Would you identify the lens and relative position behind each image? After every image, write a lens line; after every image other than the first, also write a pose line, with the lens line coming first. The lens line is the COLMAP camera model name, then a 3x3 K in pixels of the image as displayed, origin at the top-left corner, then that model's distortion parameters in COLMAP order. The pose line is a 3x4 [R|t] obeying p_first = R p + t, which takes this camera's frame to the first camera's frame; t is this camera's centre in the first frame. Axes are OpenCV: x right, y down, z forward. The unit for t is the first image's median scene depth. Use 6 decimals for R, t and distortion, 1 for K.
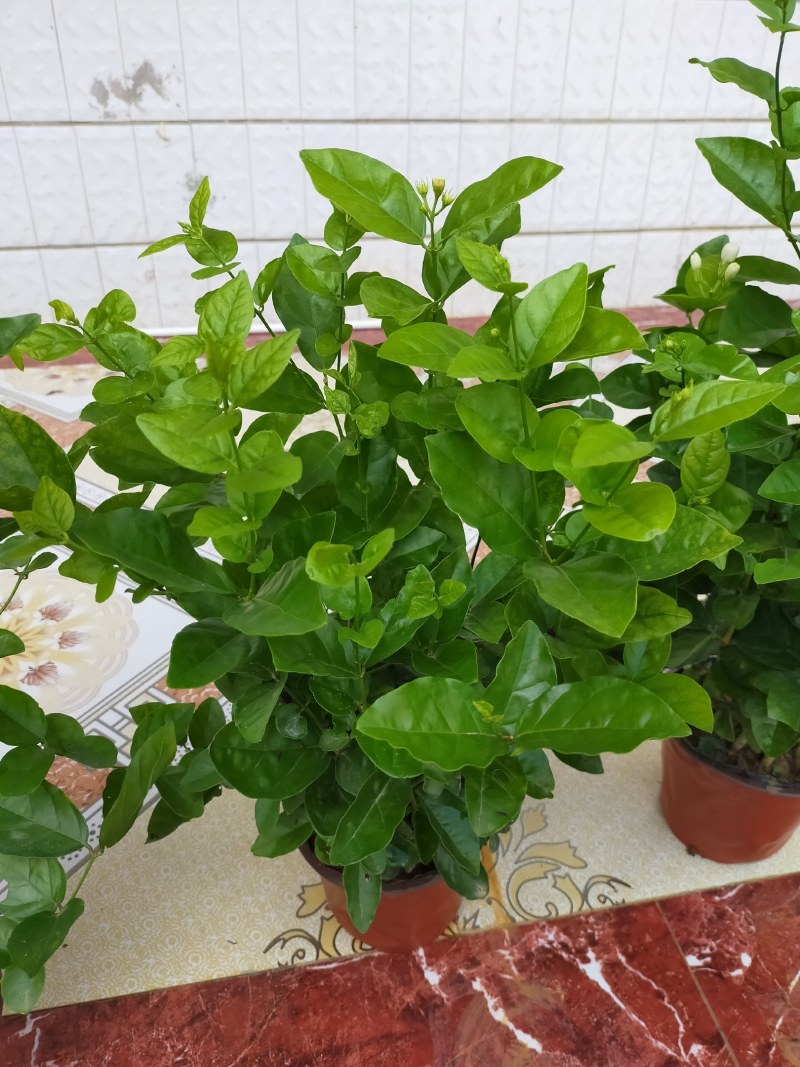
lens RADIAL K [[821.2, 0, 401.8], [0, 821.2, 536.7], [0, 0, 1]] dist [0.036916, -0.042927]
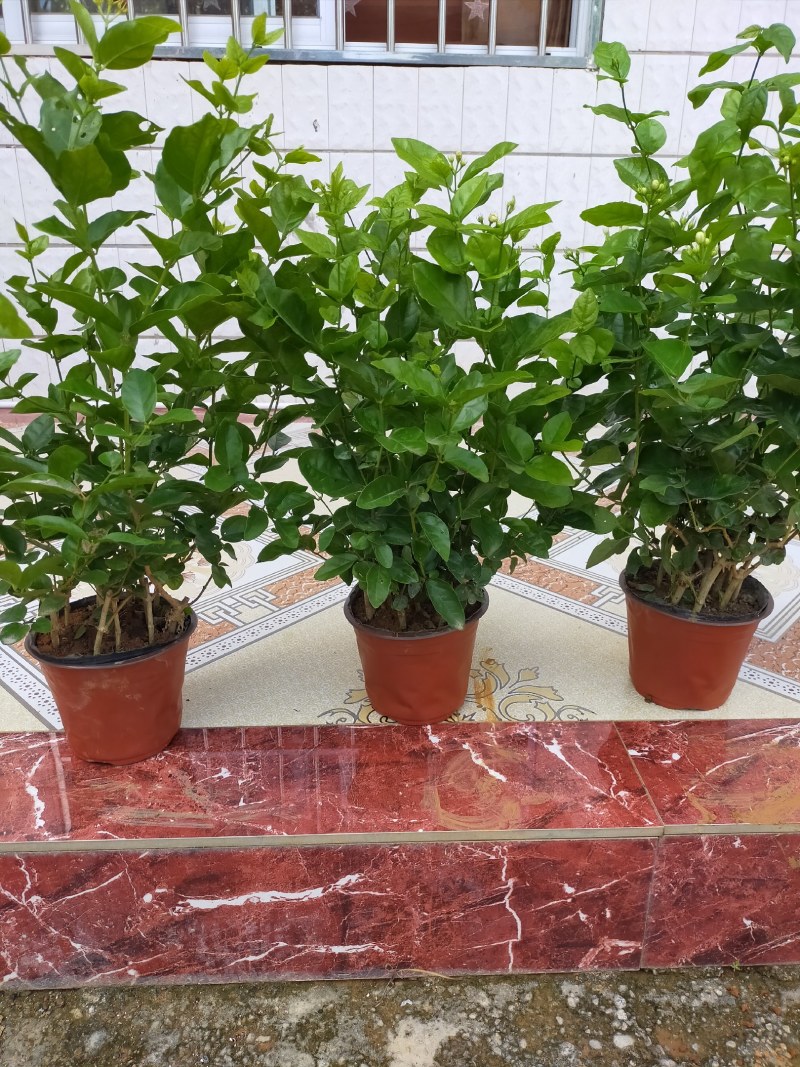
lens RADIAL K [[821.2, 0, 375.7], [0, 821.2, 531.2], [0, 0, 1]] dist [0.036916, -0.042927]
pose [[0.983210, 0.056171, -0.173618, 0.151261], [-0.090809, 0.975879, -0.198530, 0.449520], [0.158278, 0.210962, 0.964595, -0.393203]]
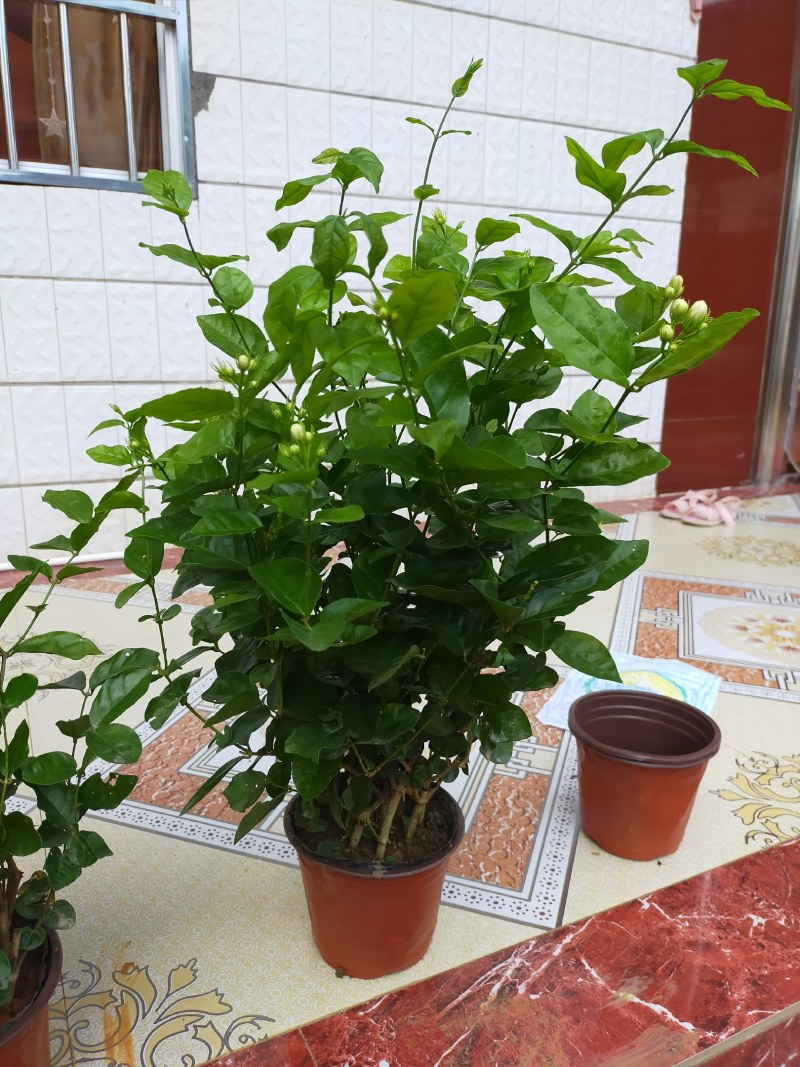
lens RADIAL K [[821.2, 0, 391.8], [0, 821.2, 530.0], [0, 0, 1]] dist [0.036916, -0.042927]
pose [[0.969912, -0.069173, 0.233420, 0.231239], [0.141655, 0.940122, -0.310006, 0.210856], [-0.197999, 0.333744, 0.921635, -0.115250]]
